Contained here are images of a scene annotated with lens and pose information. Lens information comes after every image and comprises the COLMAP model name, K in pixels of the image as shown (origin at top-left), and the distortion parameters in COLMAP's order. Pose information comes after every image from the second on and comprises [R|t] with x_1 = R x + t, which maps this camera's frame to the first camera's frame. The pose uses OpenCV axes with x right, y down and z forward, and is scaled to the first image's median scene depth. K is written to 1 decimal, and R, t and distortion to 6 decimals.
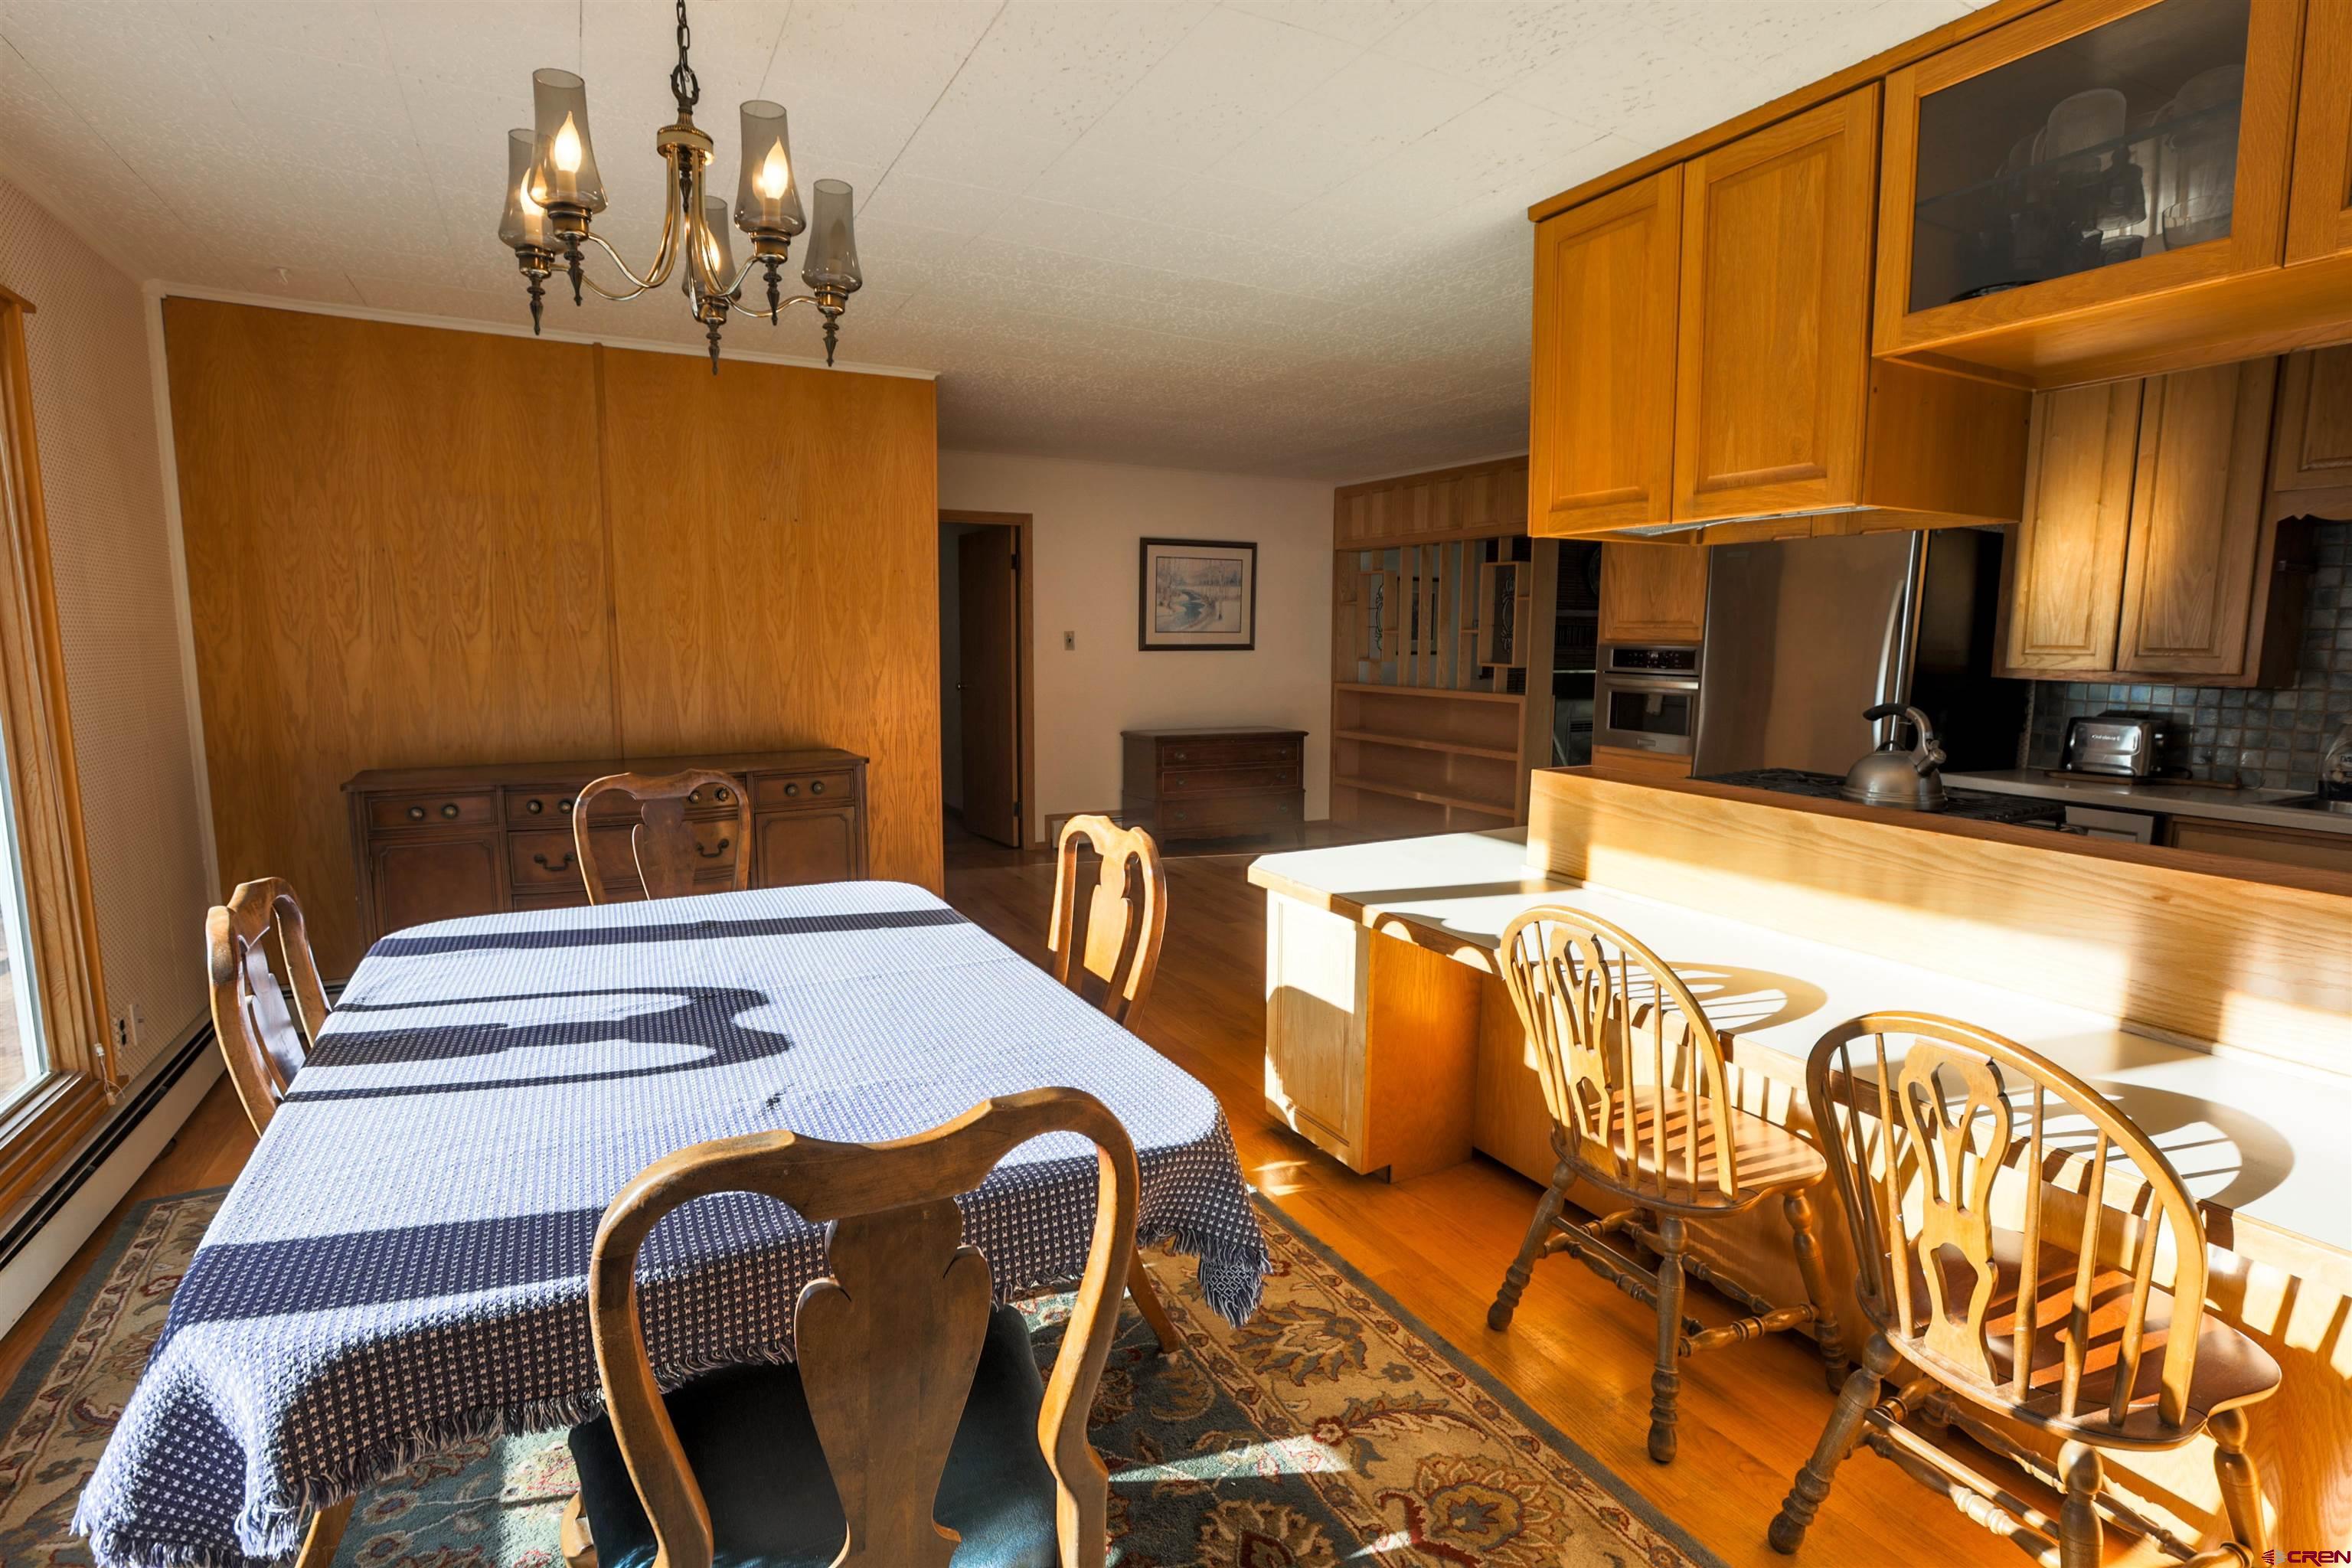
lens RADIAL K [[1138.8, 0, 1184.6], [0, 1138.8, 782.4], [0, 0, 1]] dist [-0.059705, 0.023725]
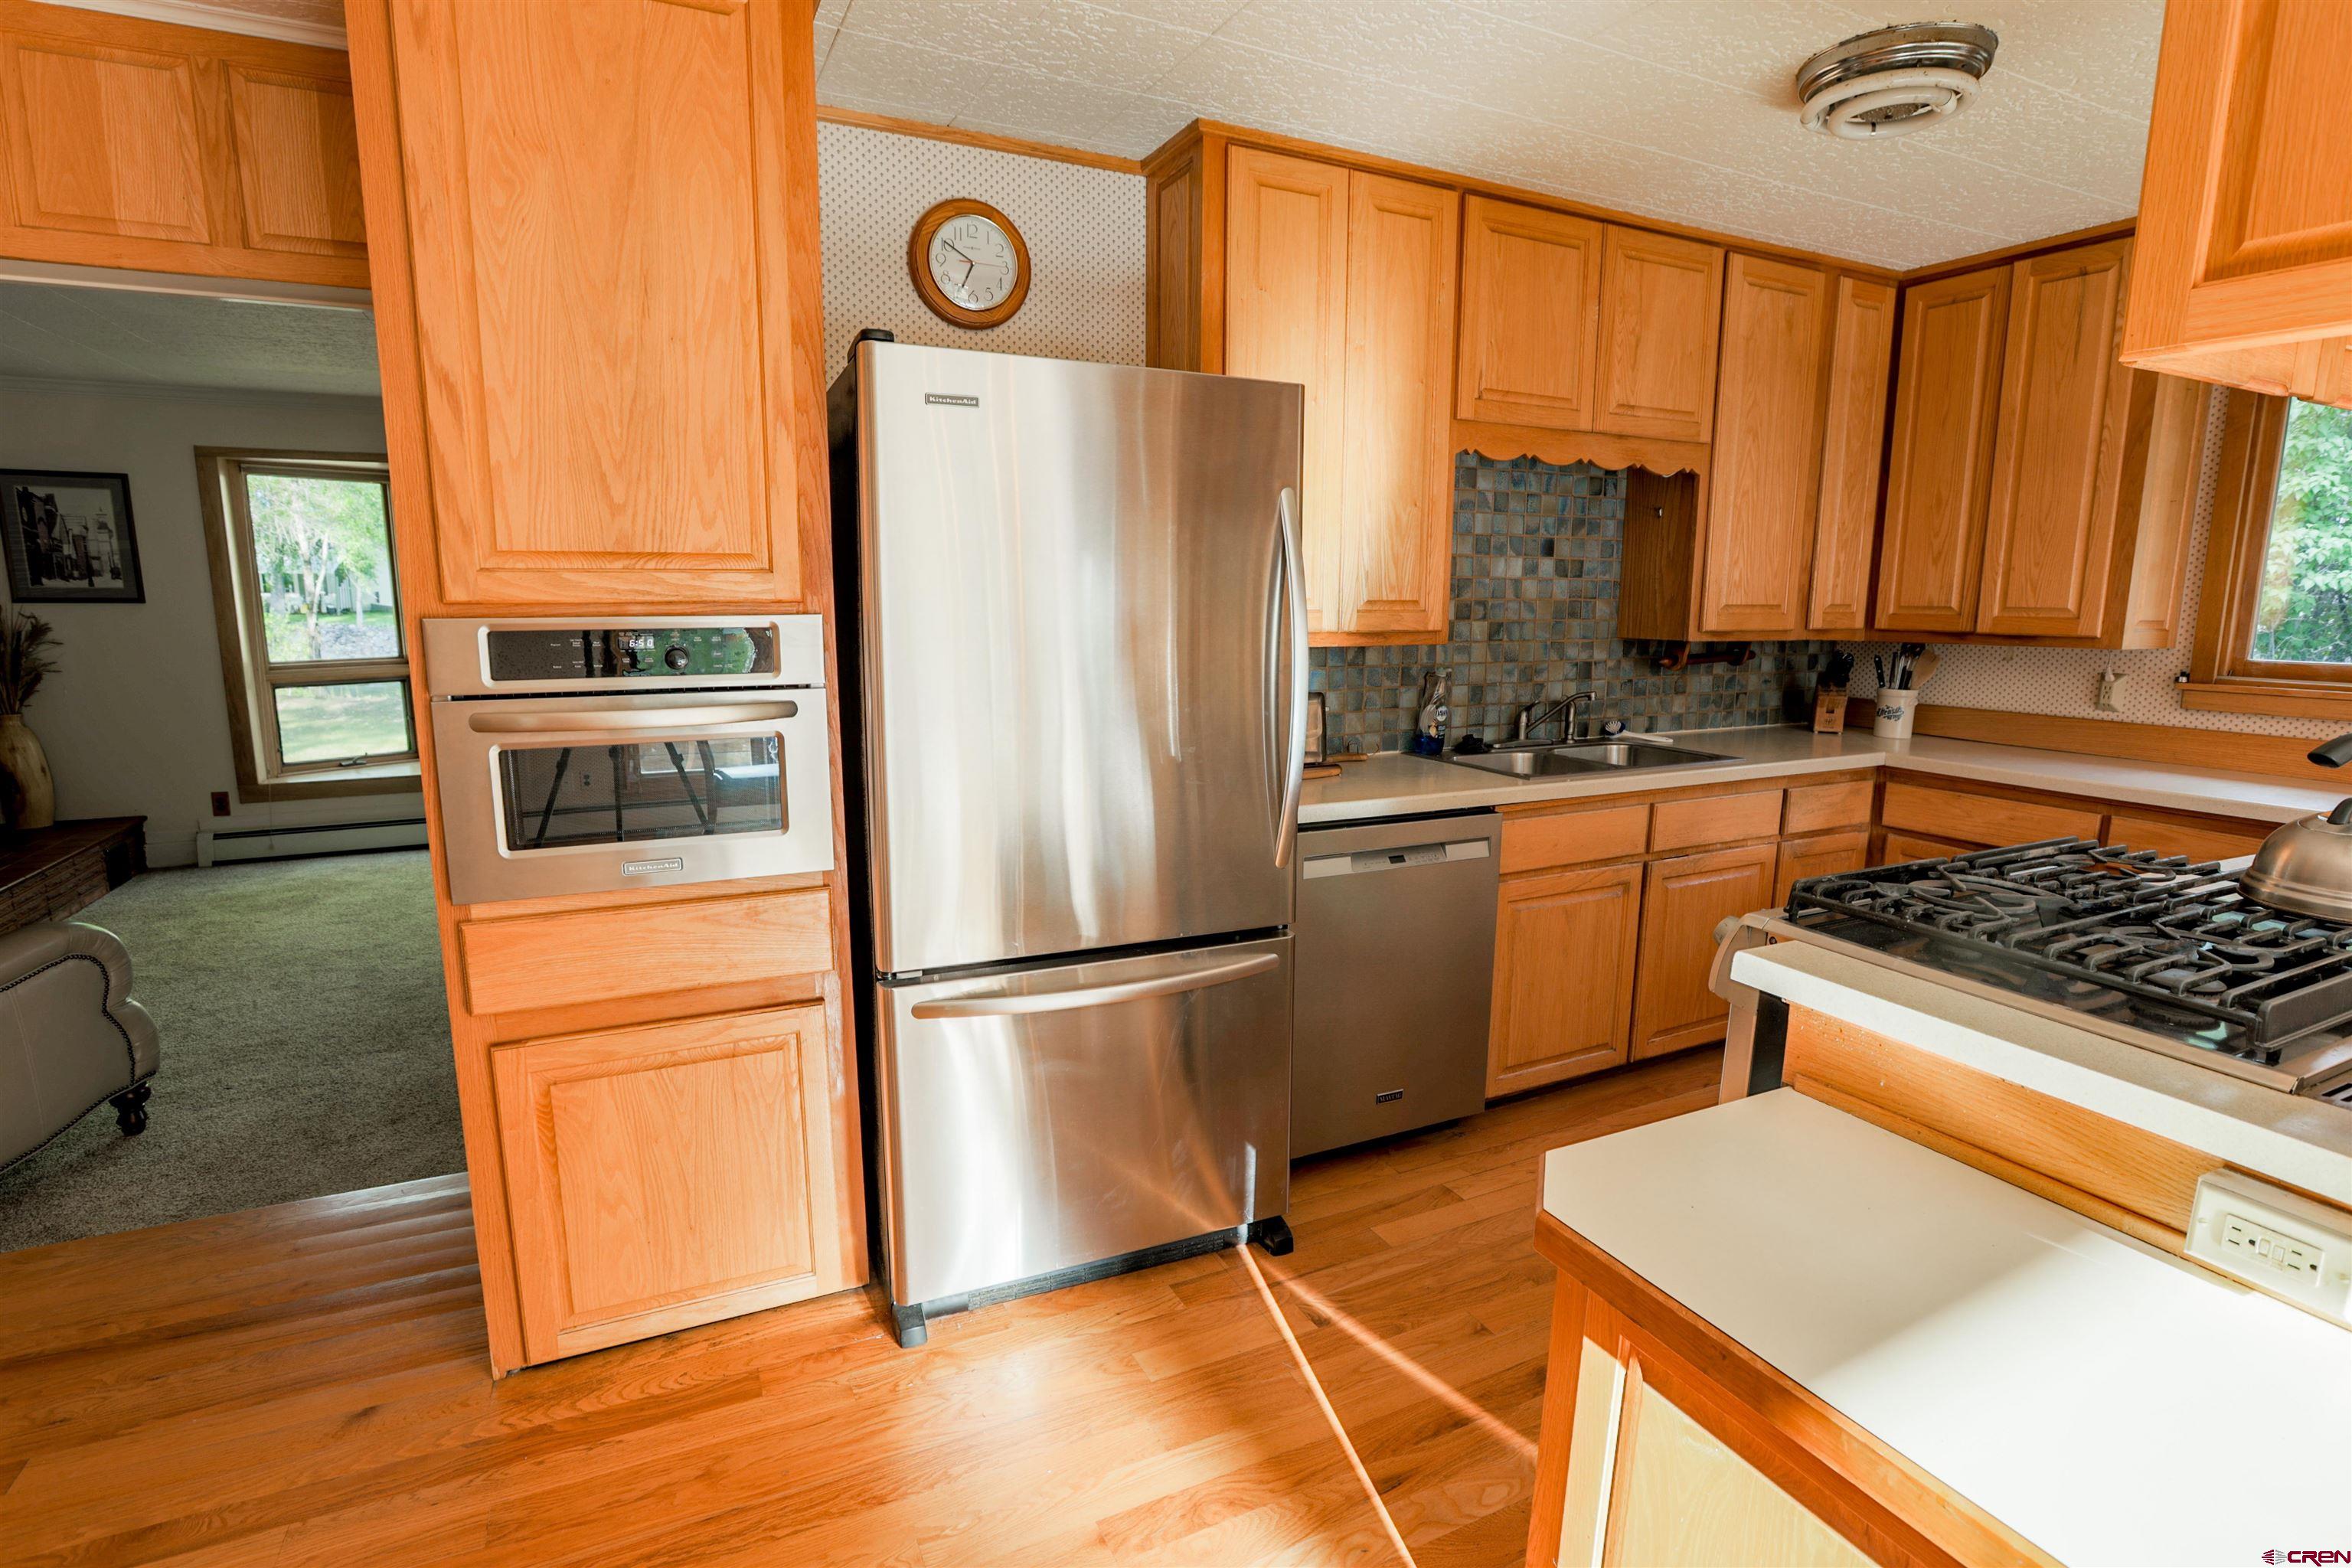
lens RADIAL K [[1138.8, 0, 1184.6], [0, 1138.8, 782.4], [0, 0, 1]] dist [-0.059705, 0.023725]
pose [[0.028390, -0.172045, 0.984680, 0.090528], [0.112863, 0.979329, 0.167856, -0.218688], [-0.993205, 0.106369, 0.047221, 1.664263]]
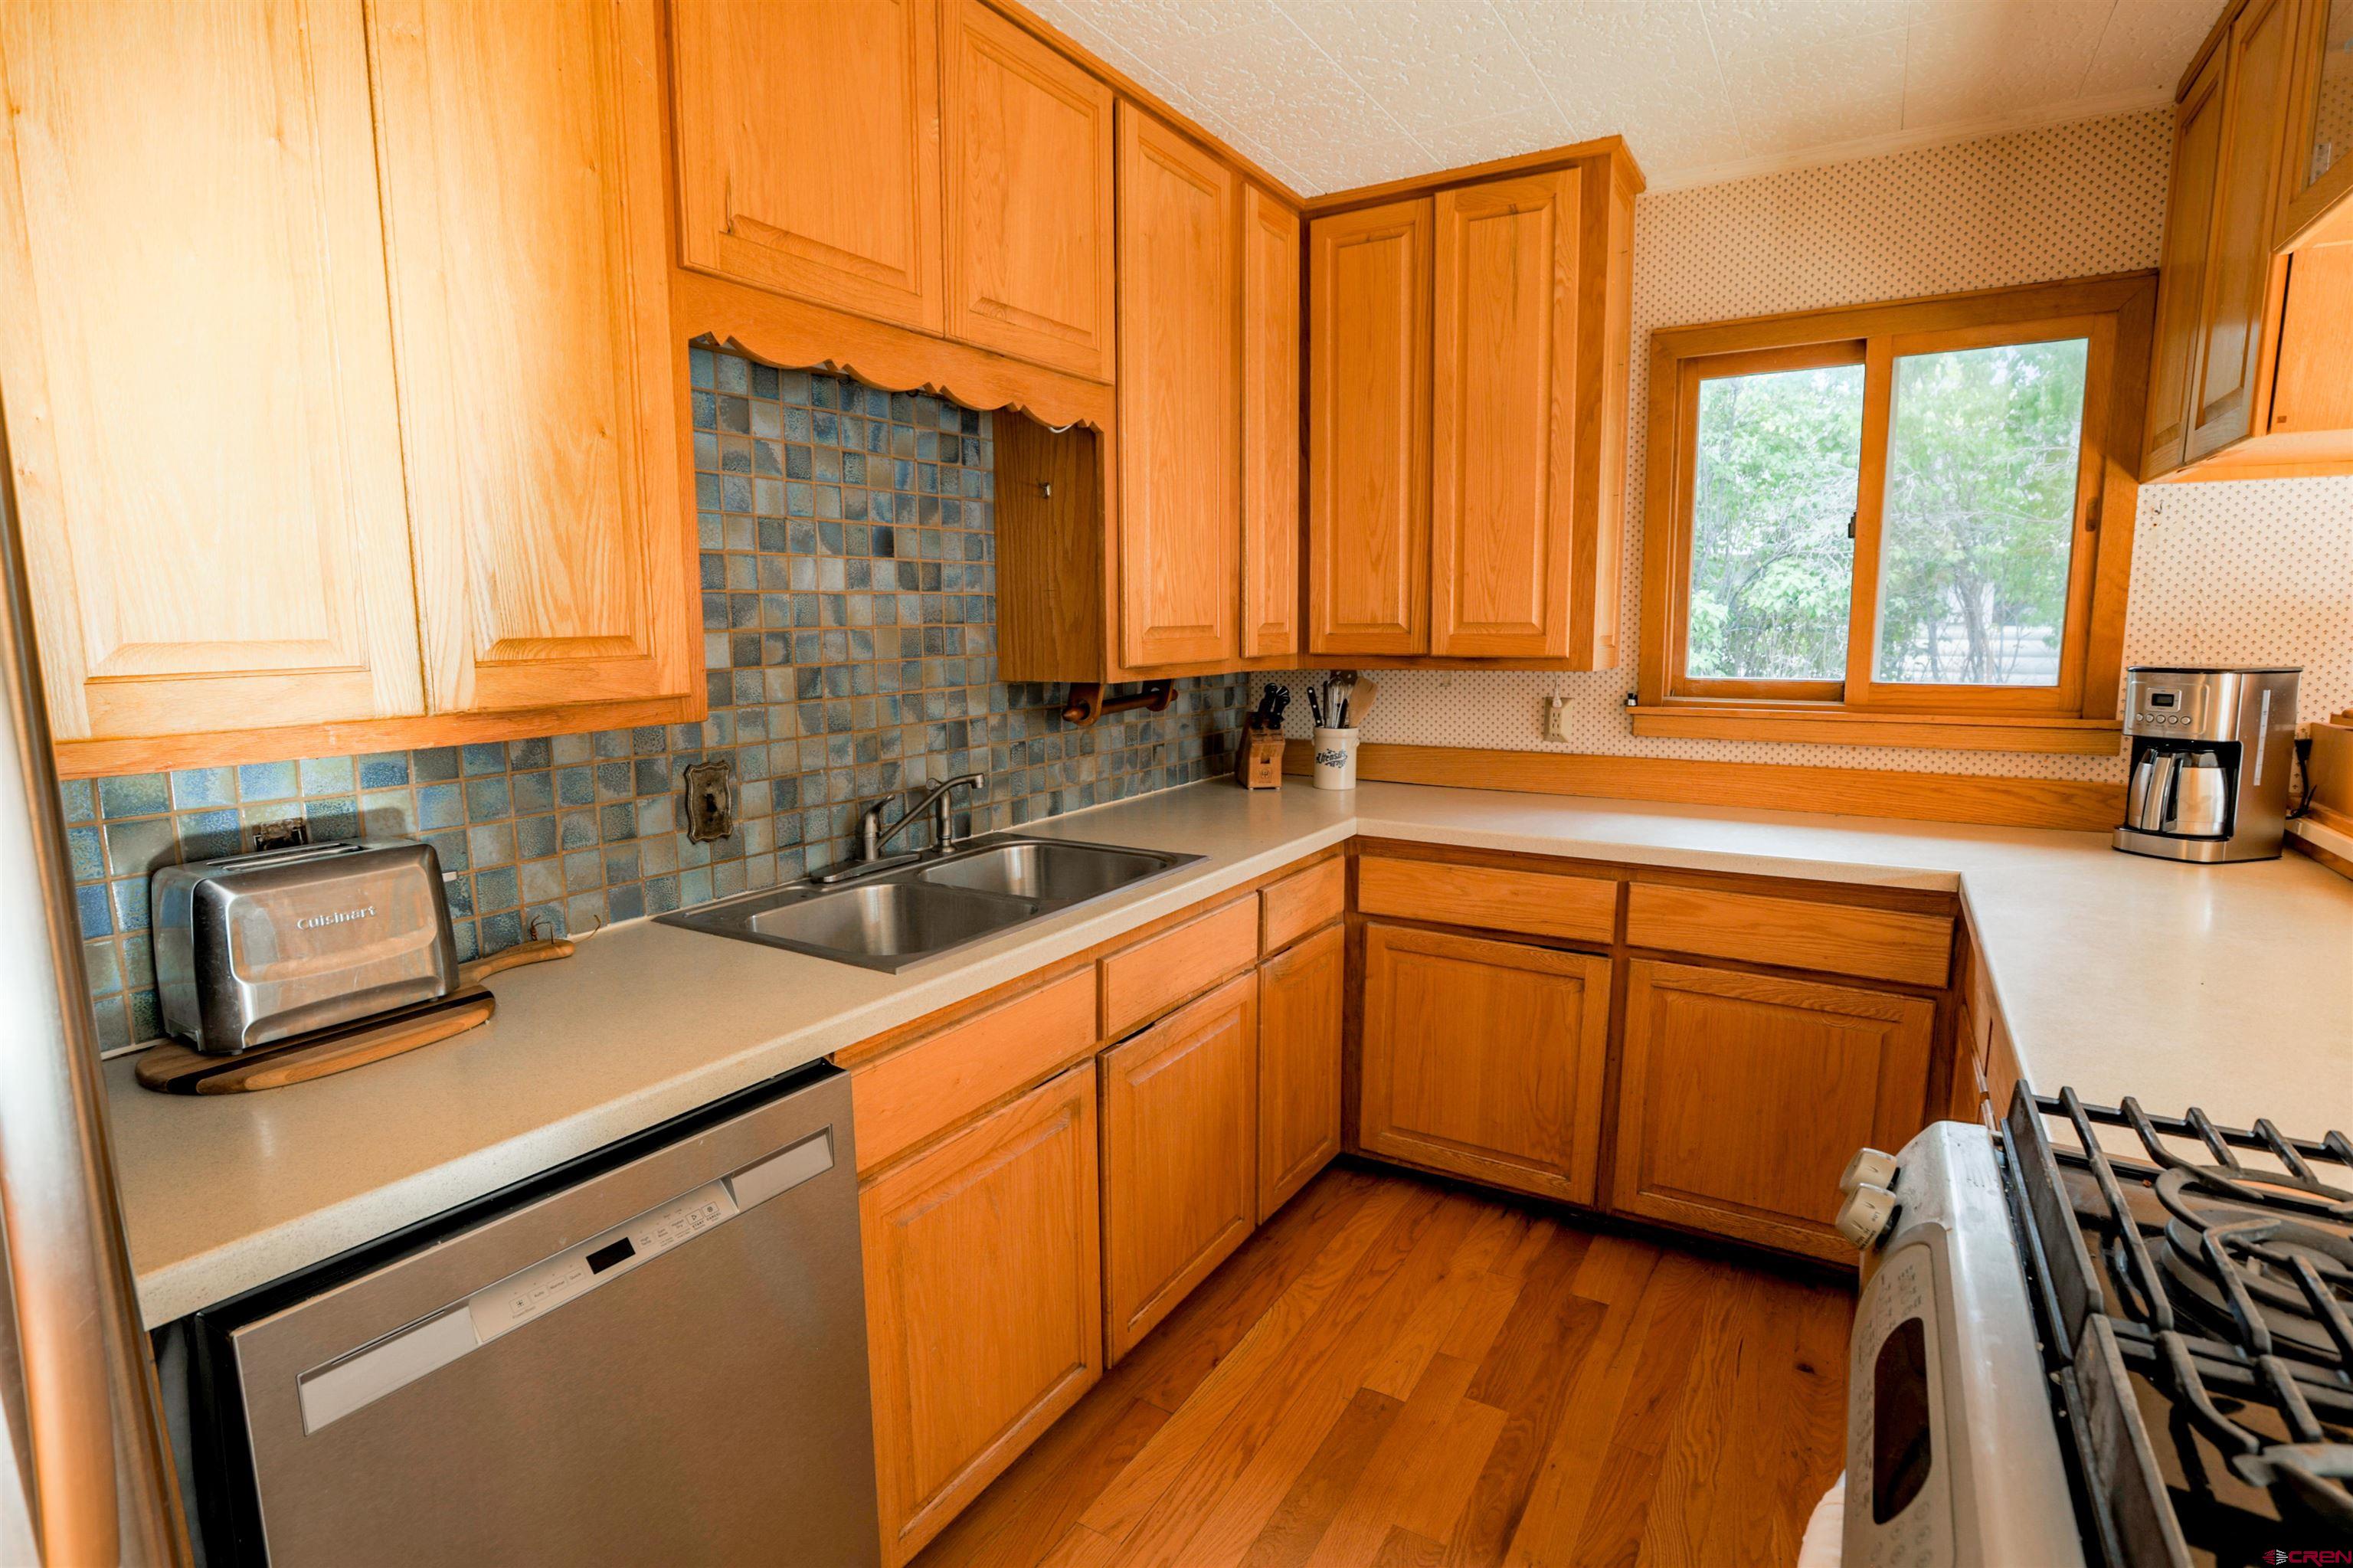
lens RADIAL K [[1139.3, 0, 1185.1], [0, 1139.3, 782.4], [0, 0, 1]] dist [-0.059705, 0.023725]
pose [[-0.513674, -0.125796, 0.848713, 0.690963], [0.105127, 0.972512, 0.207773, -0.193744], [-0.851520, 0.195950, -0.486330, 1.503220]]
